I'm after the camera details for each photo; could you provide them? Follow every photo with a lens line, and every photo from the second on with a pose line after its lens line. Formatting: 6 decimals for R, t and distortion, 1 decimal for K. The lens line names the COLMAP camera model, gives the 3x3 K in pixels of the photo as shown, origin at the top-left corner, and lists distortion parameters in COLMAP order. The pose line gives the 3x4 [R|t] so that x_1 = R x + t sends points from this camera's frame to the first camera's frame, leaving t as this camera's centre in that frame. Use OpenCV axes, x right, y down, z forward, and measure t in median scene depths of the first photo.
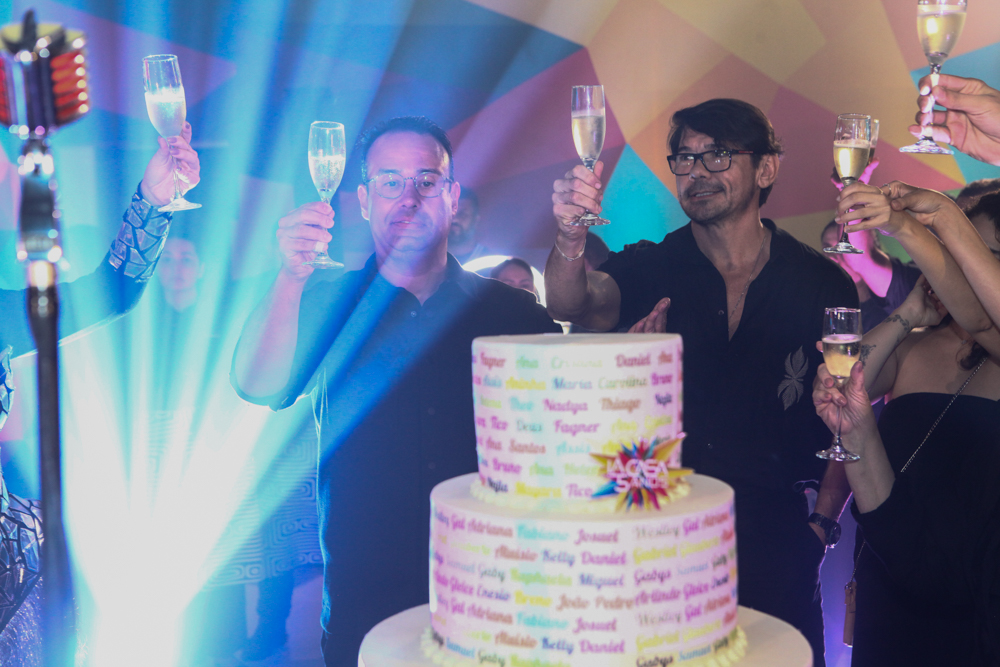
lens RADIAL K [[1476.4, 0, 525.1], [0, 1476.4, 329.8], [0, 0, 1]] dist [0.007886, -0.021310]
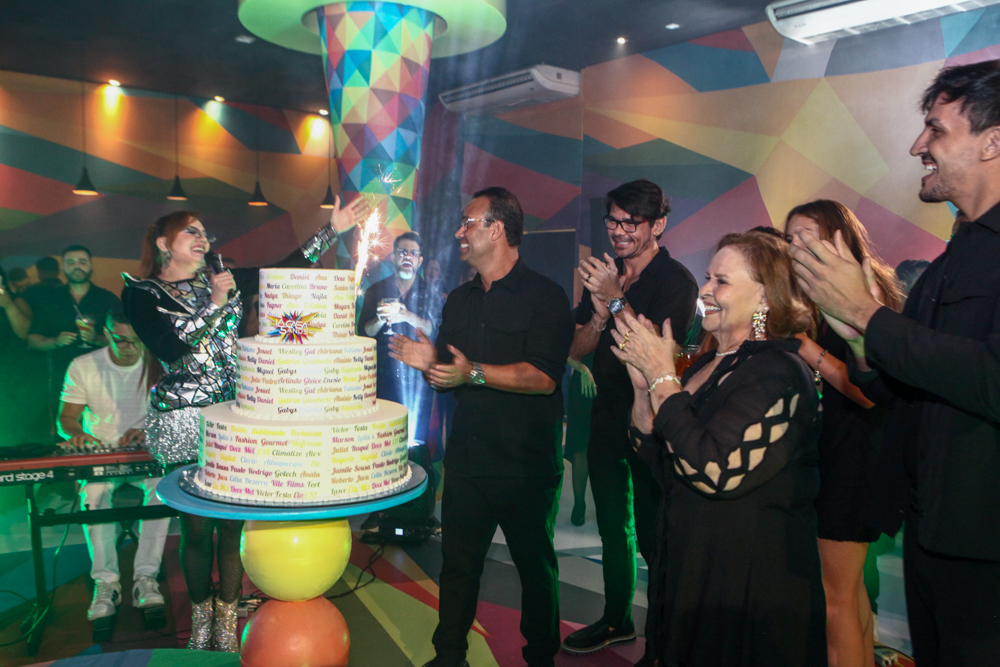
lens RADIAL K [[805.1, 0, 500.0], [0, 805.1, 333.5], [0, 0, 1]] dist [-0.071782, 0.054089]
pose [[0.916151, 0.052391, -0.397396, 0.842160], [-0.056529, 0.998400, 0.001303, 0.088035], [0.396828, 0.021271, 0.917646, 0.015158]]
